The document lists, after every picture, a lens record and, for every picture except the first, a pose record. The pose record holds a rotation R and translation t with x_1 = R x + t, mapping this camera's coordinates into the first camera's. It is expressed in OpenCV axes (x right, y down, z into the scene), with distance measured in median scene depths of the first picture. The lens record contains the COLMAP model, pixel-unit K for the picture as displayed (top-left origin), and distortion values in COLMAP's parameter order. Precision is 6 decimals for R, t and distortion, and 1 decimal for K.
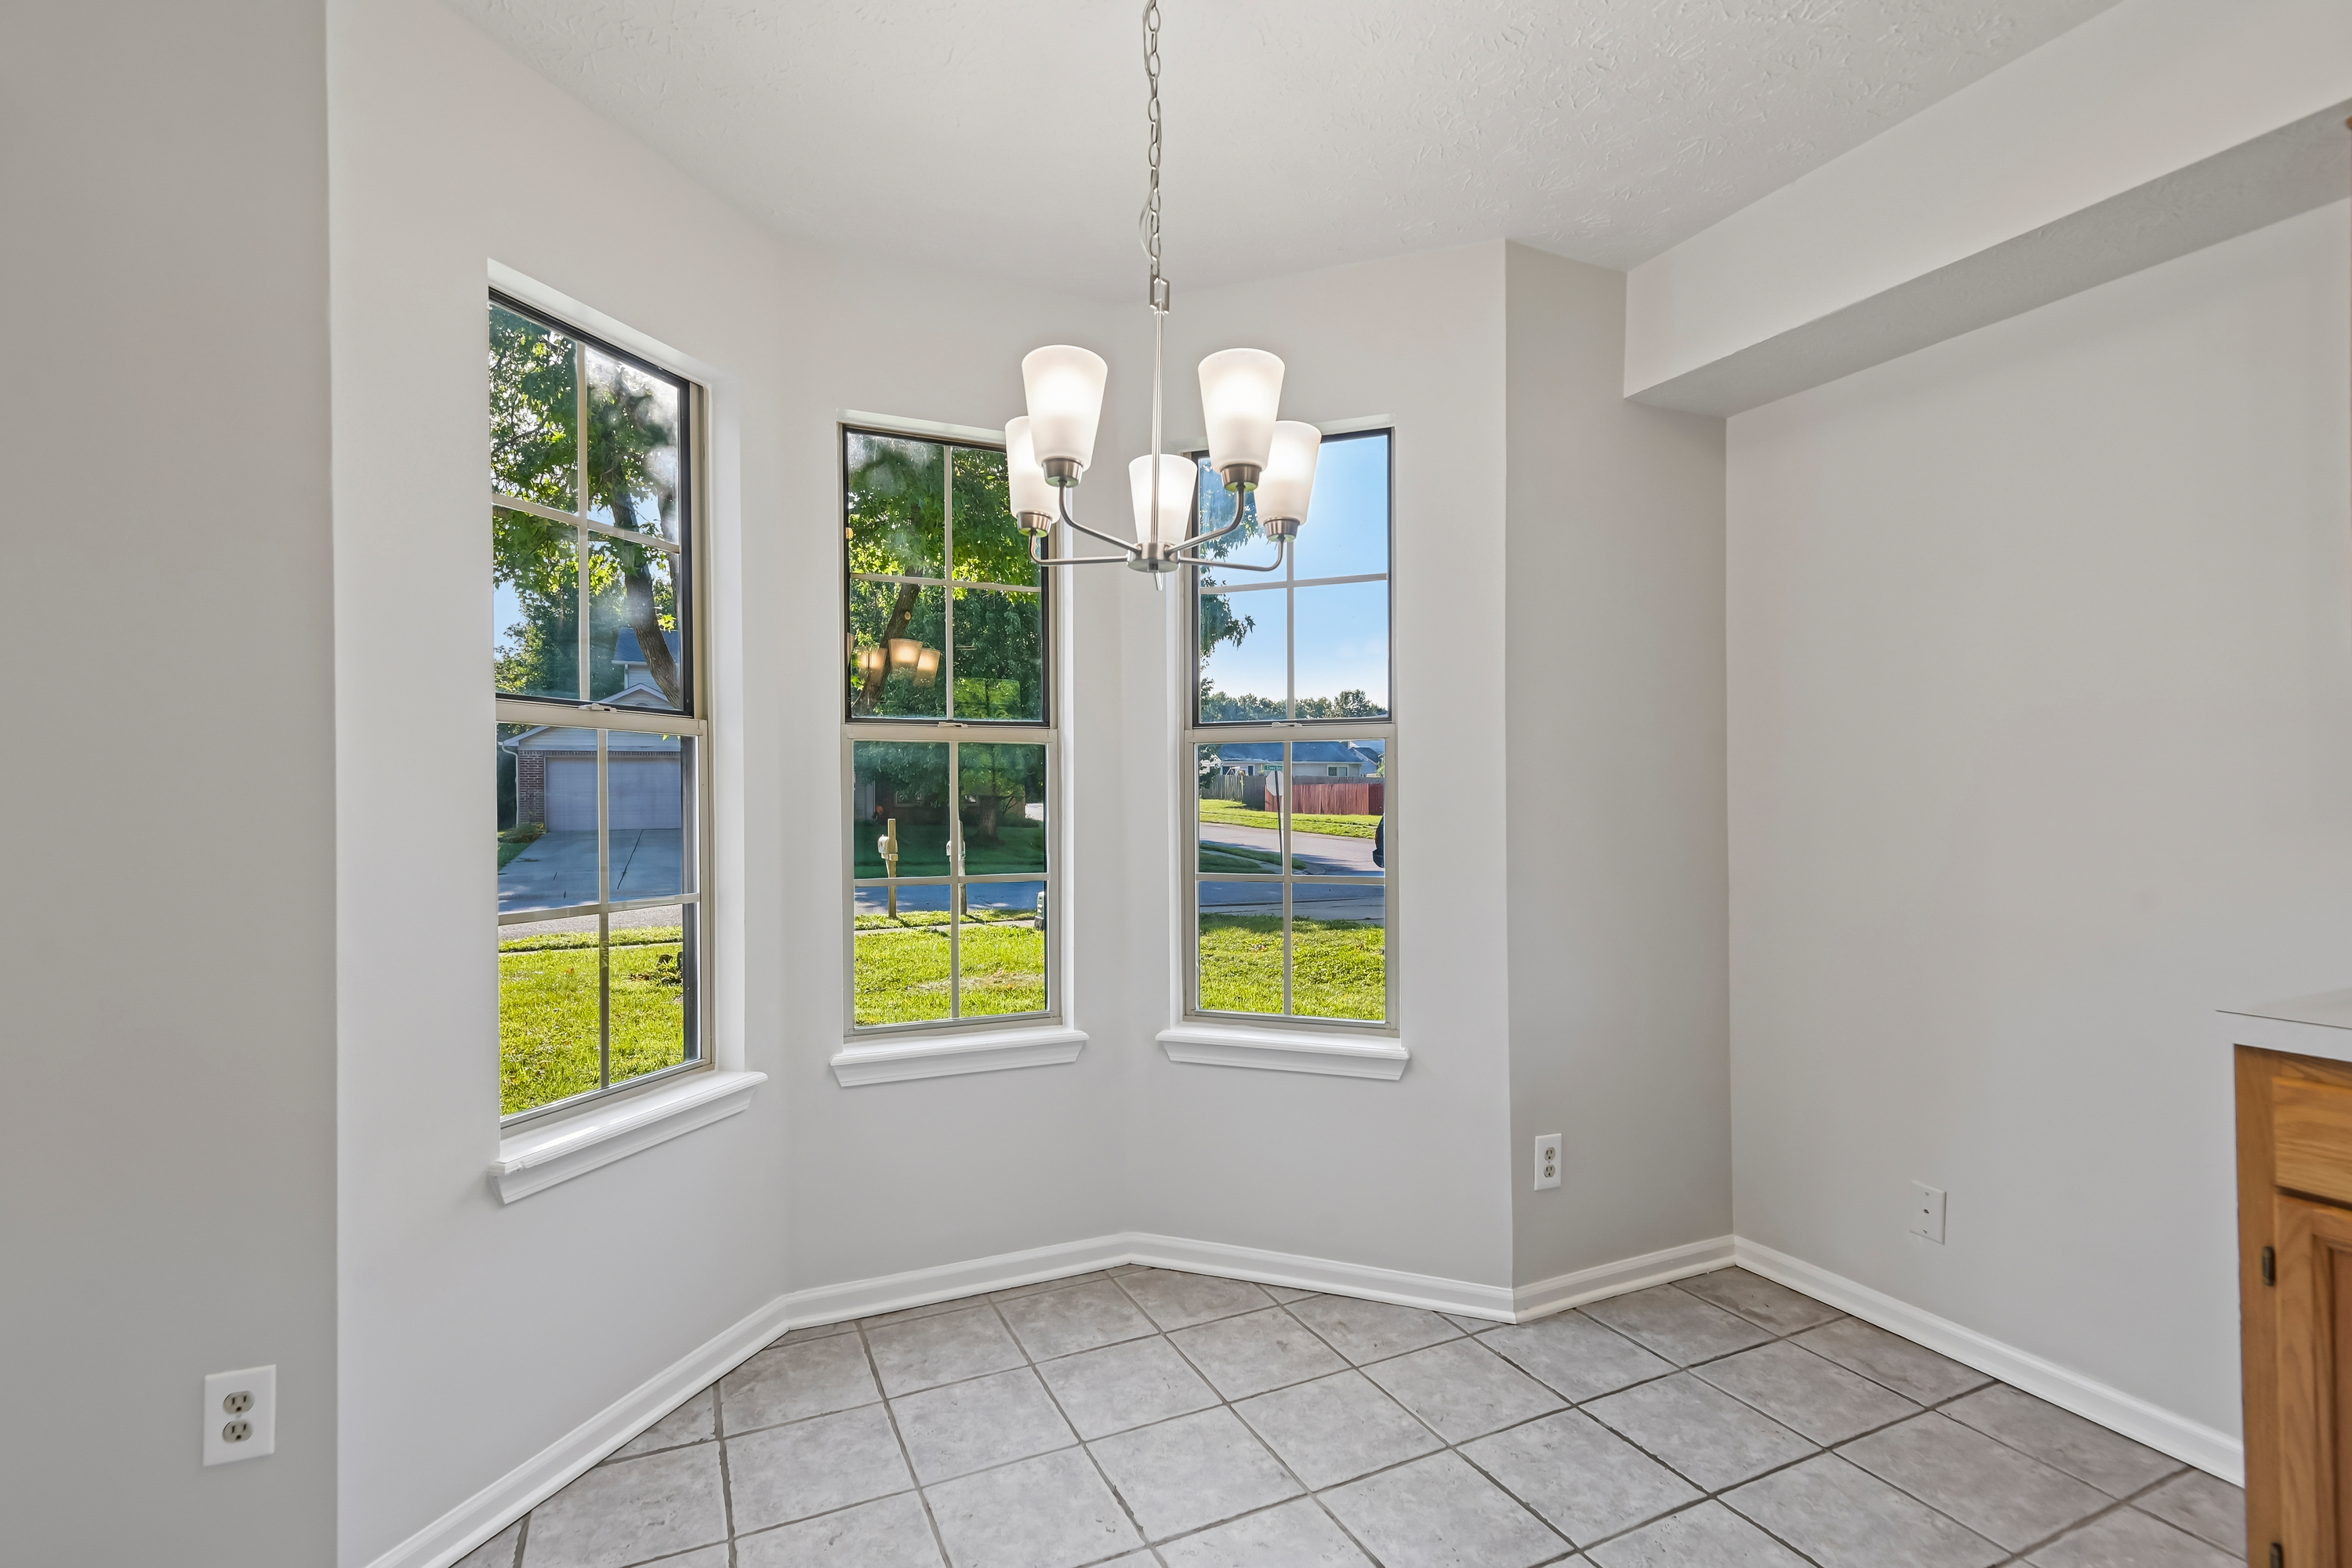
lens RADIAL K [[1094.7, 0, 1168.6], [0, 1094.7, 805.9], [0, 0, 1]] dist [0.016900, -0.005050]
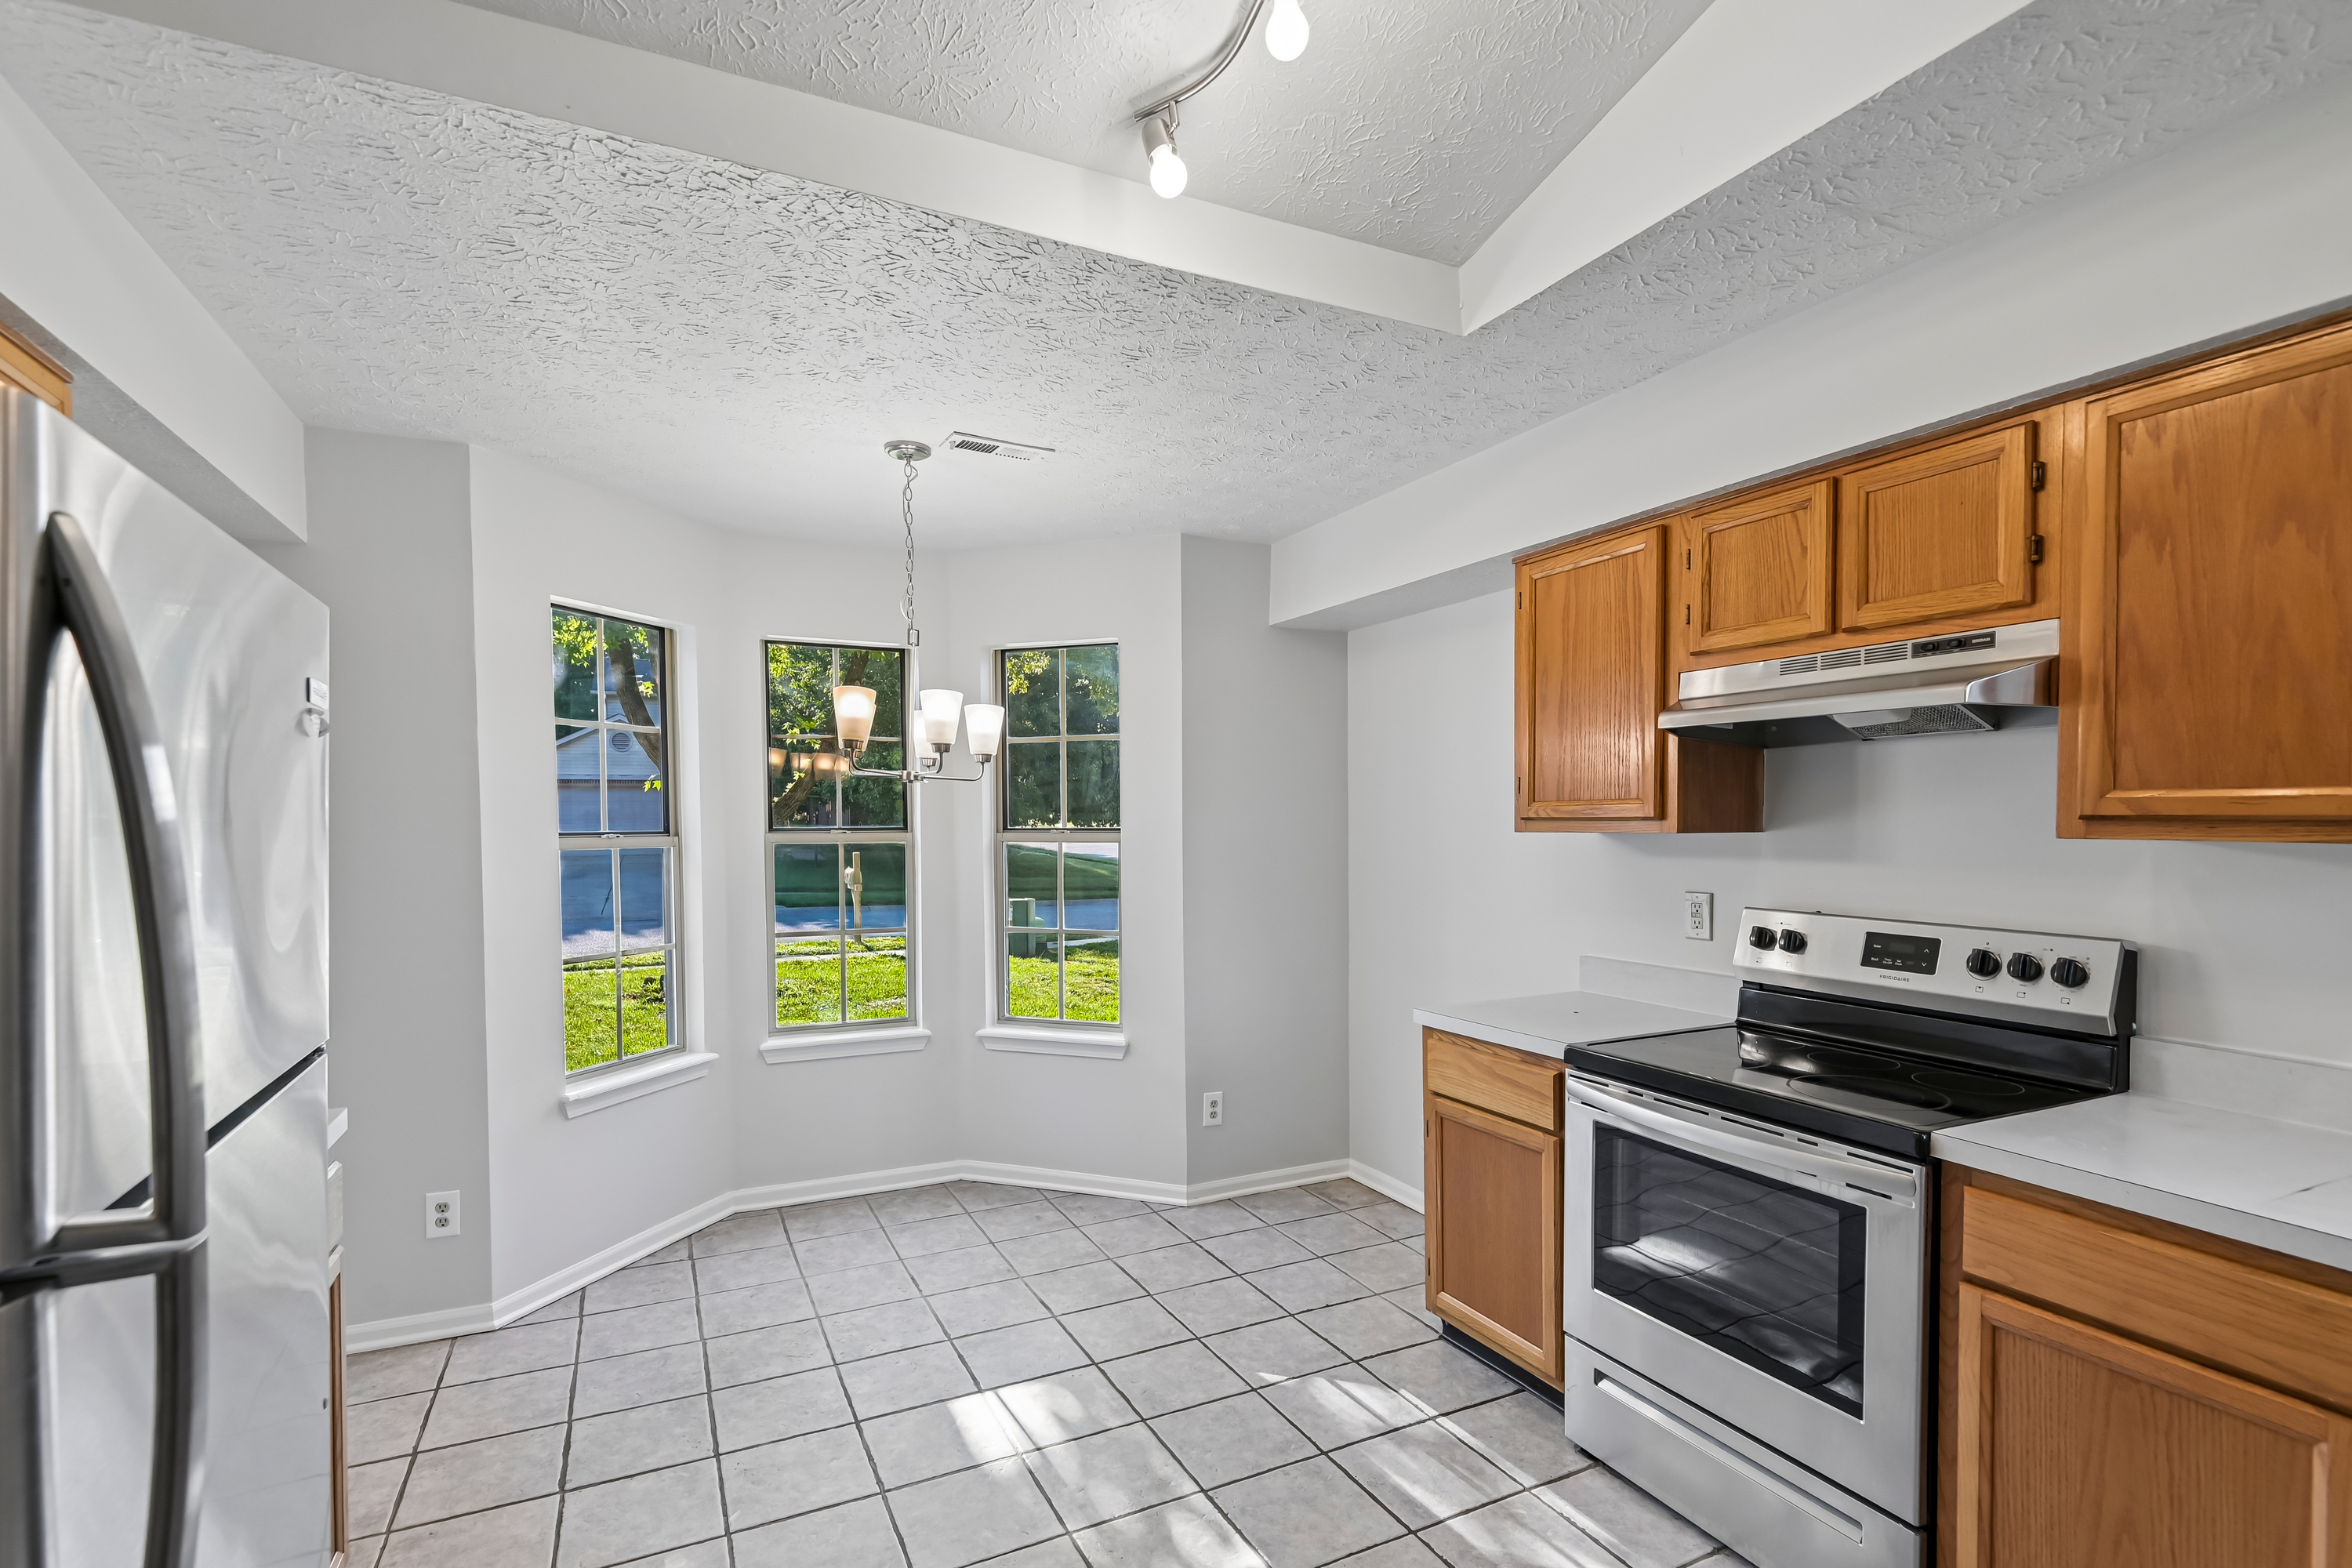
lens RADIAL K [[1094.7, 0, 1174.3], [0, 1094.7, 863.8], [0, 0, 1]] dist [0.016900, -0.005050]
pose [[0.999790, 0.001779, 0.020394, 0.275413], [-0.002464, 0.999432, 0.033615, -0.093716], [-0.020322, -0.033658, 0.999227, -0.630048]]
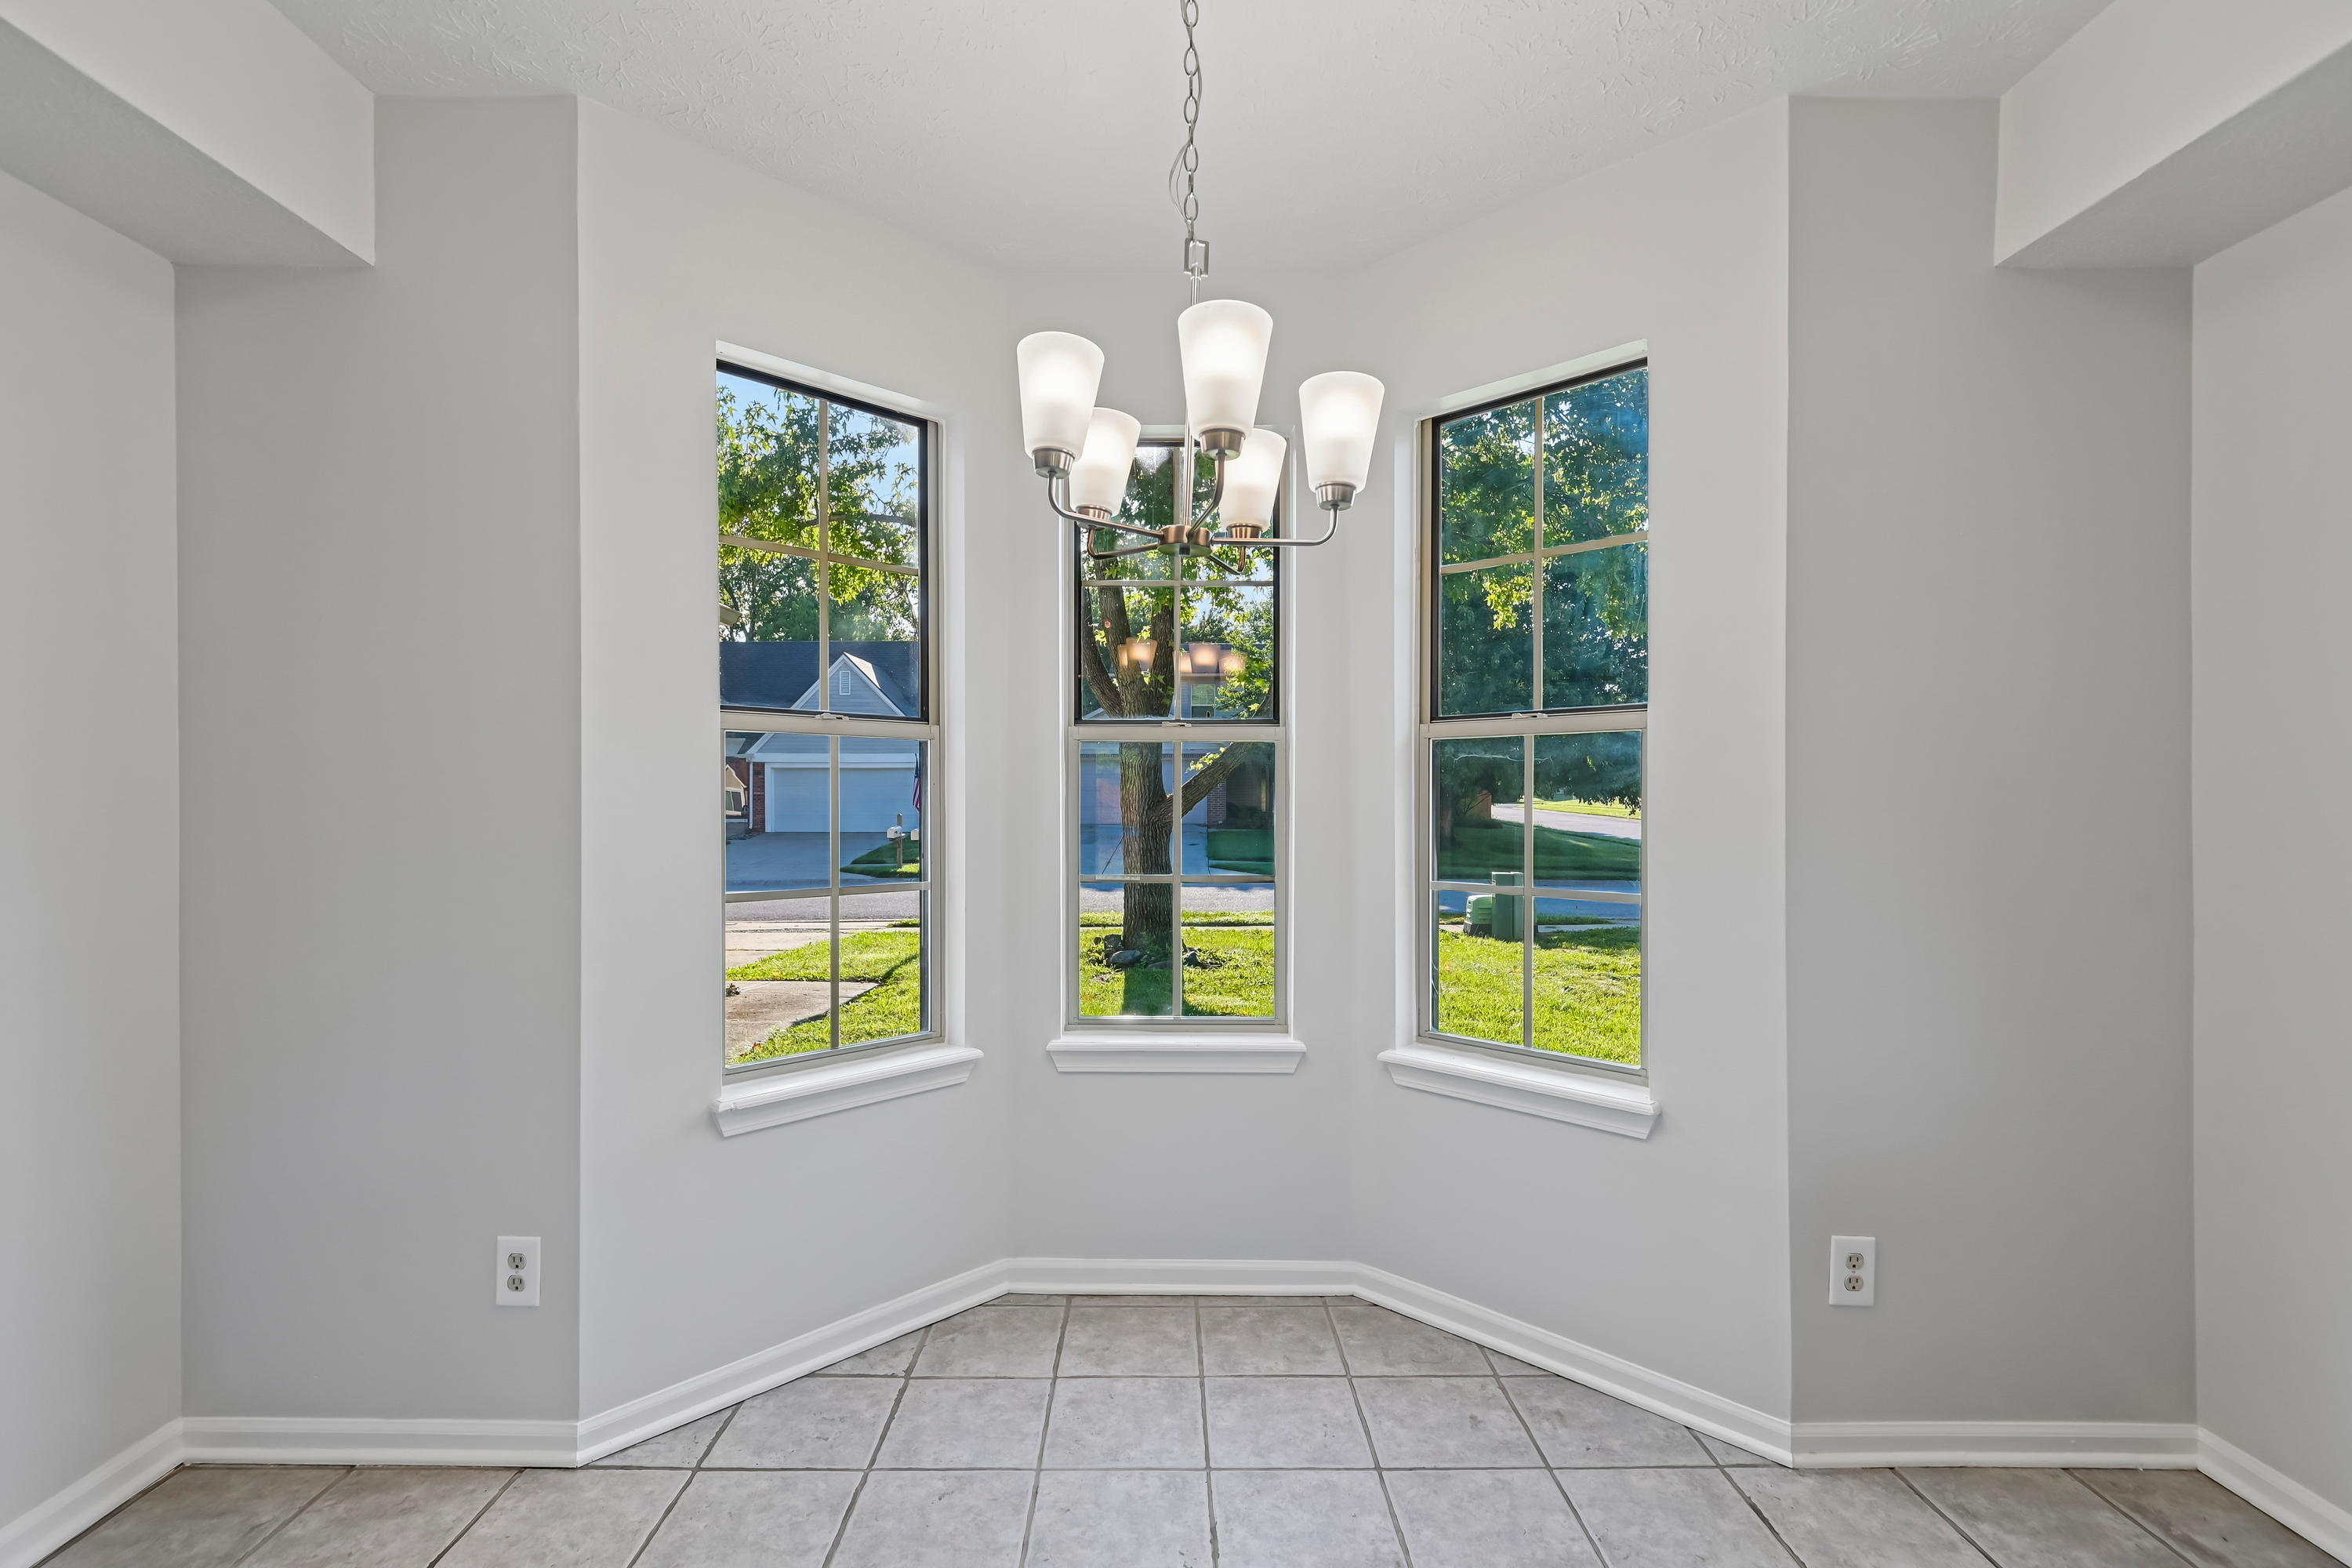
lens RADIAL K [[1094.7, 0, 1162.7], [0, 1094.7, 806.6], [0, 0, 1]] dist [0.016900, -0.005050]
pose [[0.907842, 0.009949, -0.419195, 0.244388], [-0.009439, 0.999950, 0.003290, -0.001981], [0.419207, 0.000970, 0.907890, 0.094880]]
